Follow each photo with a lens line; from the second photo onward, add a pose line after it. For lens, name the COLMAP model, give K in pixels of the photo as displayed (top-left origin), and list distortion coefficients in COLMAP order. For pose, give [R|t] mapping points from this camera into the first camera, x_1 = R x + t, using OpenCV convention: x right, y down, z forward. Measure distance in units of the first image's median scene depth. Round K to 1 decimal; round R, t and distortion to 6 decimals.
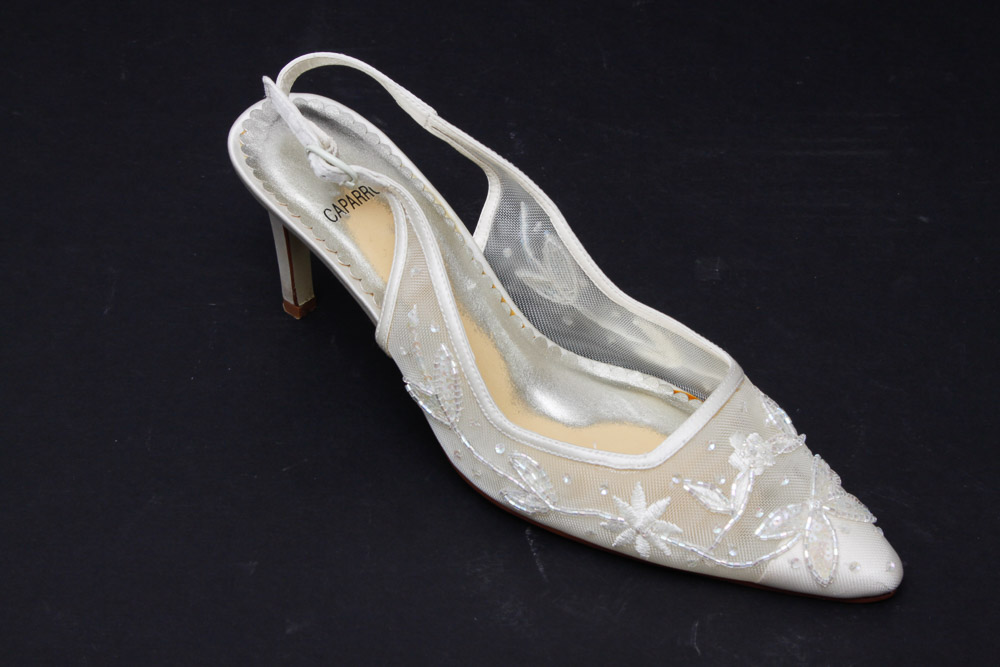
lens RADIAL K [[2358.7, 0, 500.0], [0, 2358.7, 333.5], [0, 0, 1]] dist [0.129354, -0.214142]
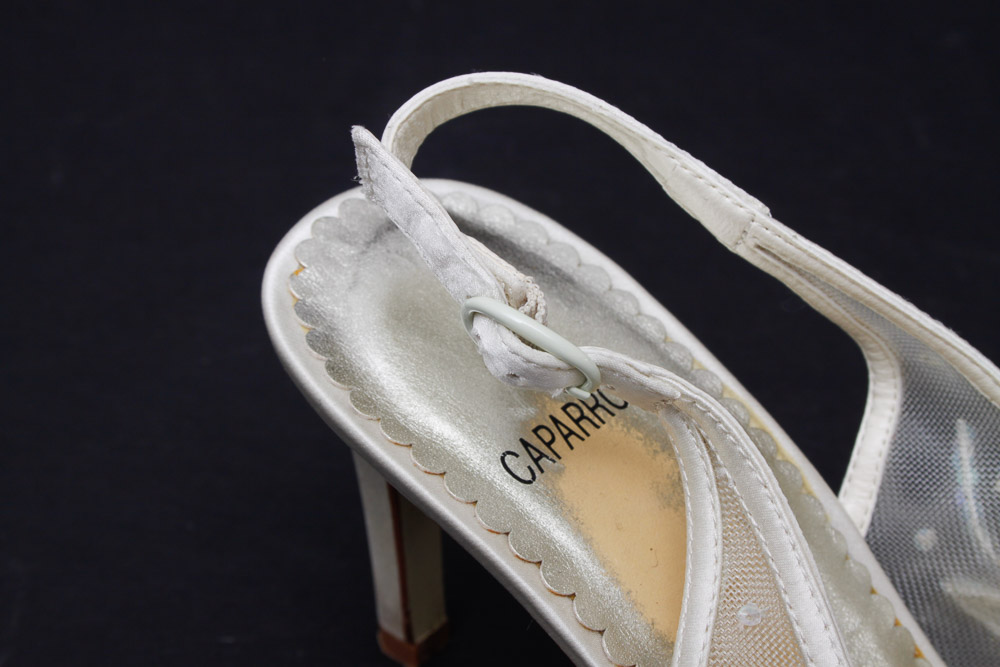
lens RADIAL K [[2013.5, 0, 500.0], [0, 2013.5, 333.5], [0, 0, 1]] dist [0.066723, 0.330855]
pose [[0.999590, -0.021624, 0.018744, -0.080525], [0.022677, 0.998064, -0.057909, -0.052869], [-0.017456, 0.058310, 0.998146, 0.649549]]
